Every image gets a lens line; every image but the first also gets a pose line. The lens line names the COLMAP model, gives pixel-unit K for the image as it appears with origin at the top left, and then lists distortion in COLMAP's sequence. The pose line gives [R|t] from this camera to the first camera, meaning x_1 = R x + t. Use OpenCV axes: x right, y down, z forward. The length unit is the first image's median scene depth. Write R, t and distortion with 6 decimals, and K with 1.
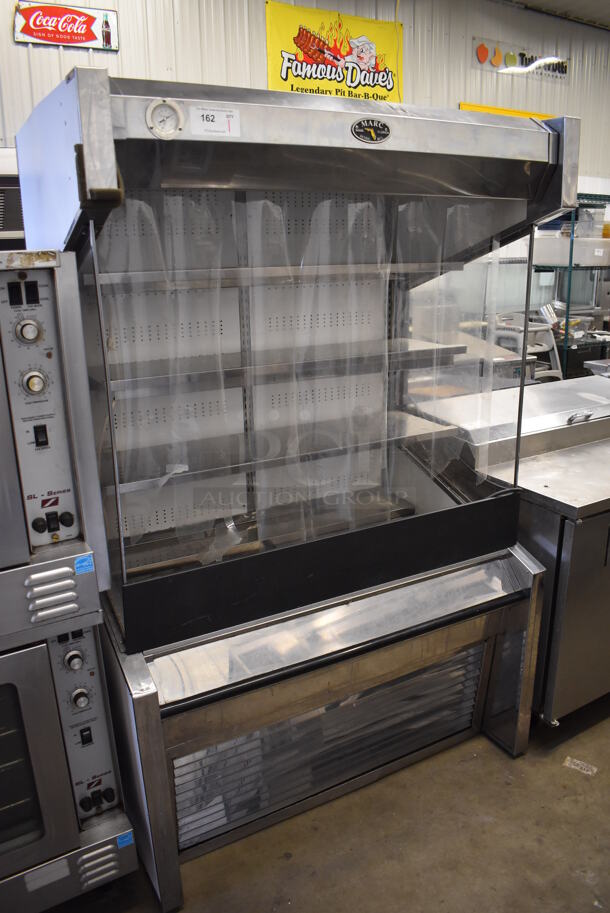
lens RADIAL K [[706.0, 0, 305.6], [0, 706.0, 459.2], [0, 0, 1]] dist [-0.102492, 0.018642]
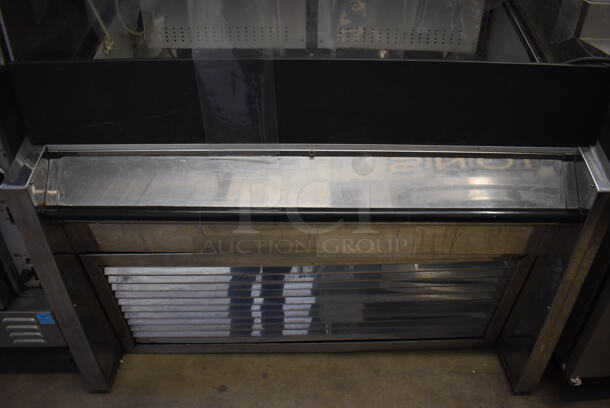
lens RADIAL K [[471.7, 0, 307.5], [0, 471.7, 205.9], [0, 0, 1]] dist [-0.102492, 0.018642]
pose [[0.876919, 0.283692, -0.387983, 0.260378], [-0.159695, 0.933341, 0.321515, 0.084191], [0.453332, -0.219984, 0.863769, 0.501196]]
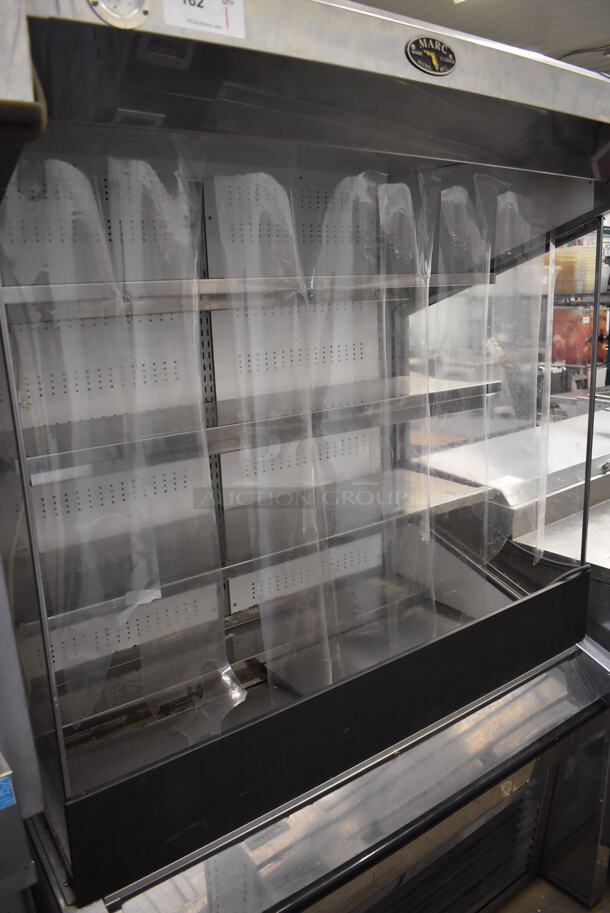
lens RADIAL K [[706.0, 0, 301.3], [0, 706.0, 458.0], [0, 0, 1]] dist [-0.102492, 0.018642]
pose [[0.992104, -0.051404, 0.114397, -0.087531], [0.058760, 0.996352, -0.061886, -0.048485], [-0.110799, 0.068119, 0.991506, 0.296006]]
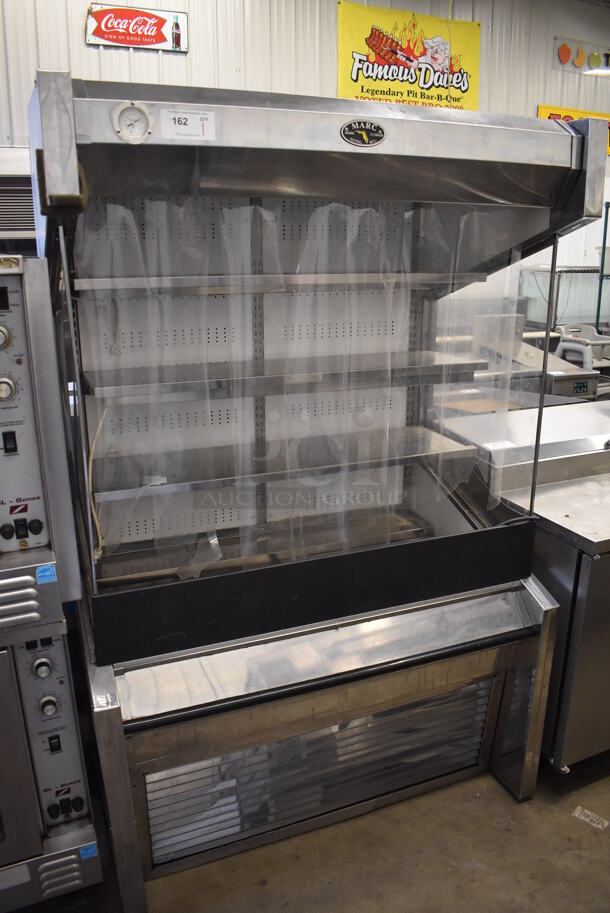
lens RADIAL K [[706.0, 0, 303.9], [0, 706.0, 458.2], [0, 0, 1]] dist [-0.102492, 0.018642]
pose [[0.992663, 0.049174, -0.110463, 0.102855], [-0.049516, 0.998773, -0.000348, -0.021818], [0.110311, 0.005815, 0.993880, 0.043324]]
